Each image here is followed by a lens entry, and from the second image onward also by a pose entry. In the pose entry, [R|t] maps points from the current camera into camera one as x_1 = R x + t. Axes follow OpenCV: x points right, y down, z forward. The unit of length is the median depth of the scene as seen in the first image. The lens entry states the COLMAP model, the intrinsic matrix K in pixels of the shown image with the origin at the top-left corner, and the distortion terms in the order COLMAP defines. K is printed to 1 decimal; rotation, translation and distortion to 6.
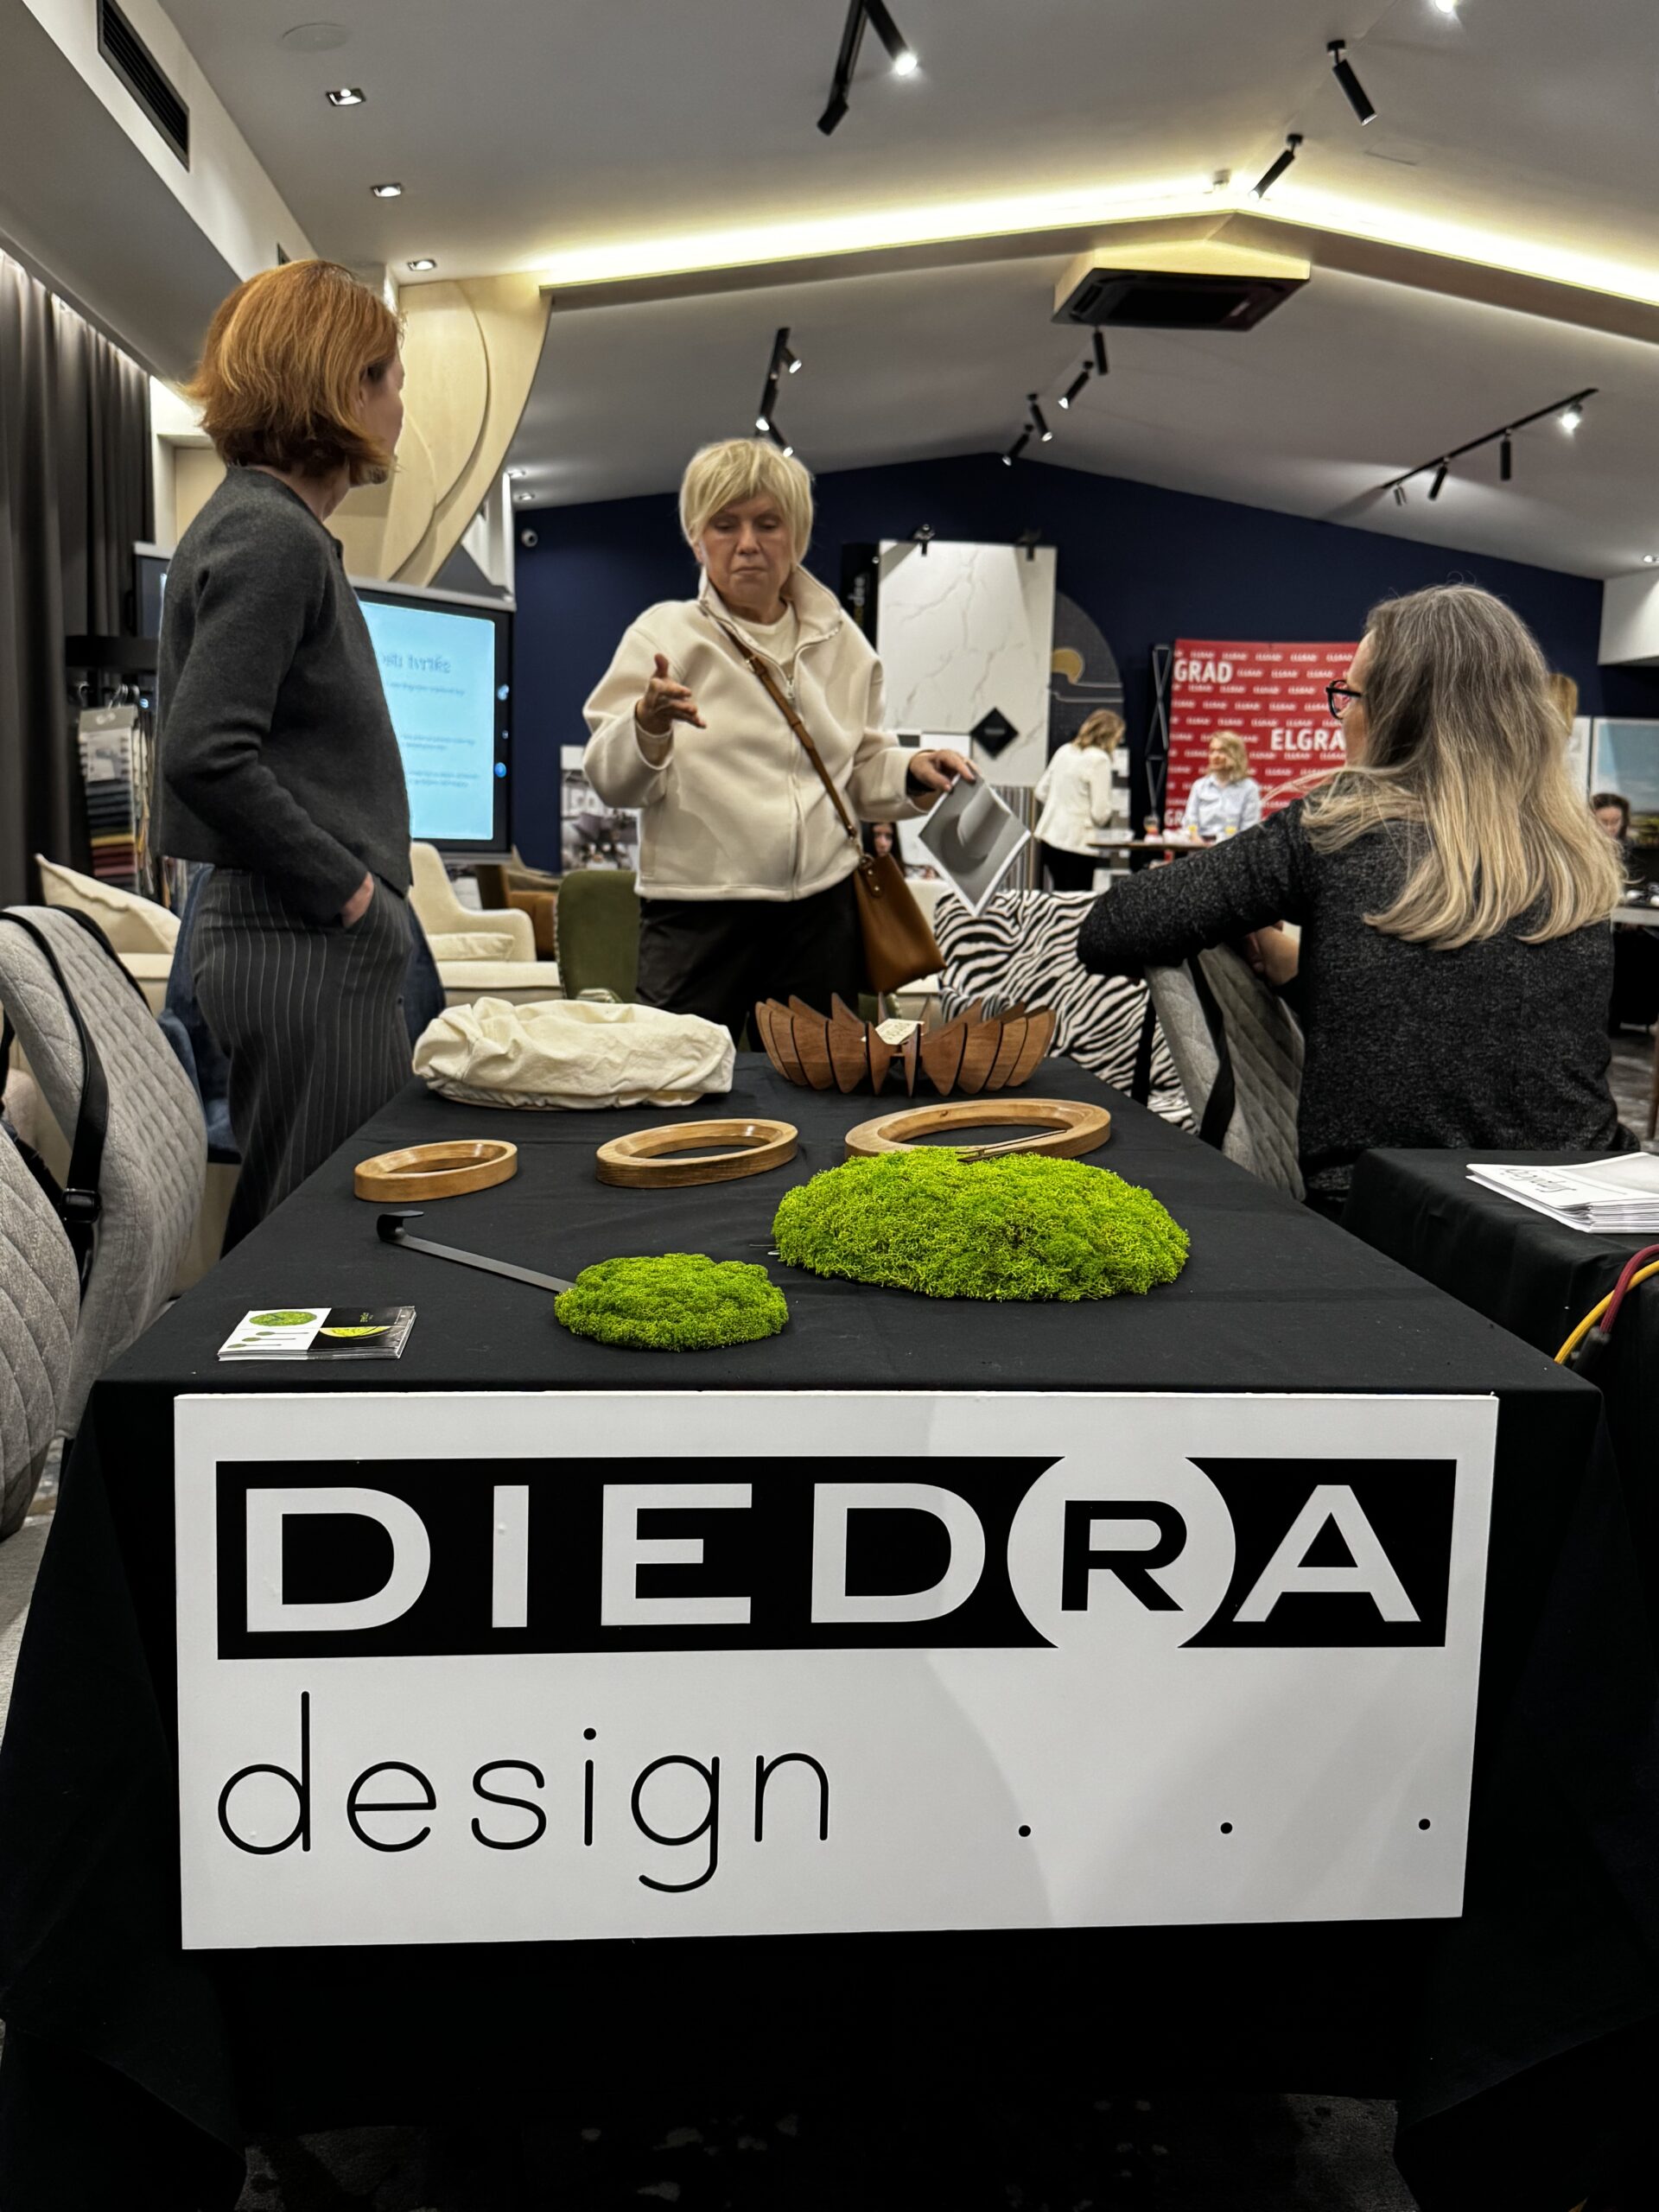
lens RADIAL K [[2042.7, 0, 813.2], [0, 2042.7, 1024.0], [0, 0, 1]] dist [0.064348, 0.000000]
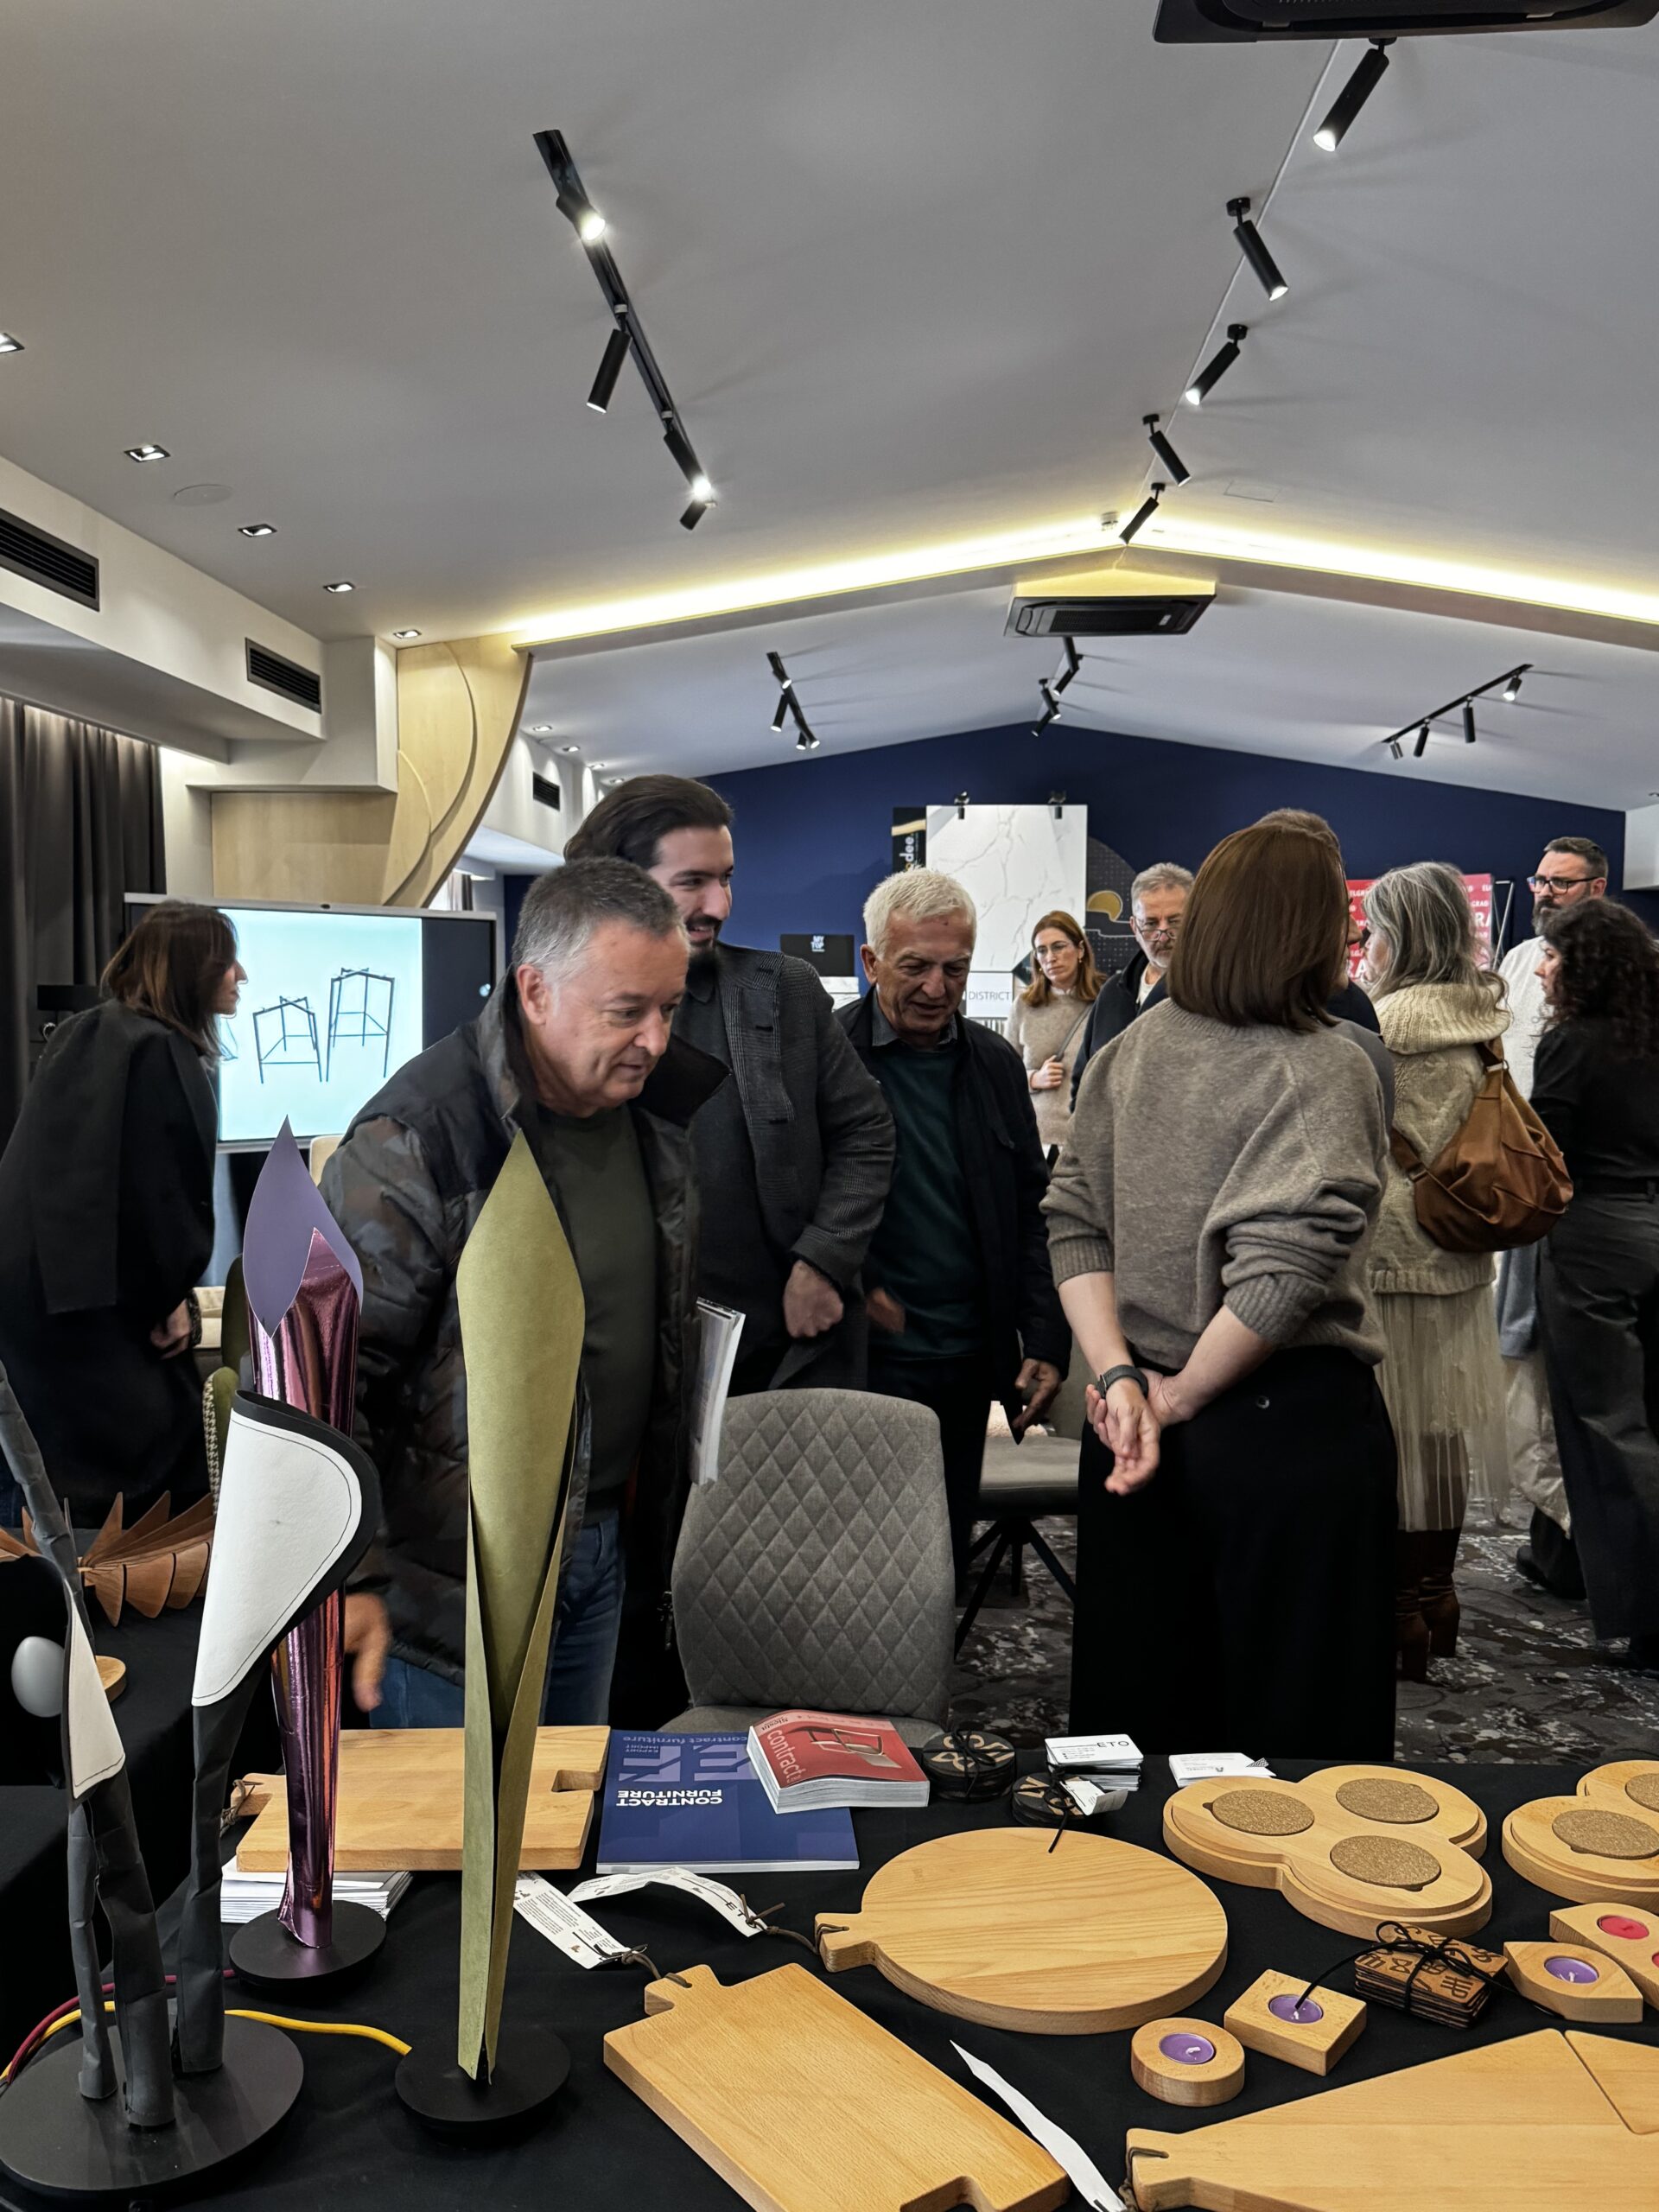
lens RADIAL K [[1810.5, 0, 840.2], [0, 1810.5, 1111.7], [0, 0, 1]] dist [0.046336, -0.035973]
pose [[0.992764, -0.016364, -0.118961, 0.146585], [0.012619, 0.999403, -0.032169, -0.051457], [0.119417, 0.030435, 0.992378, 0.010664]]
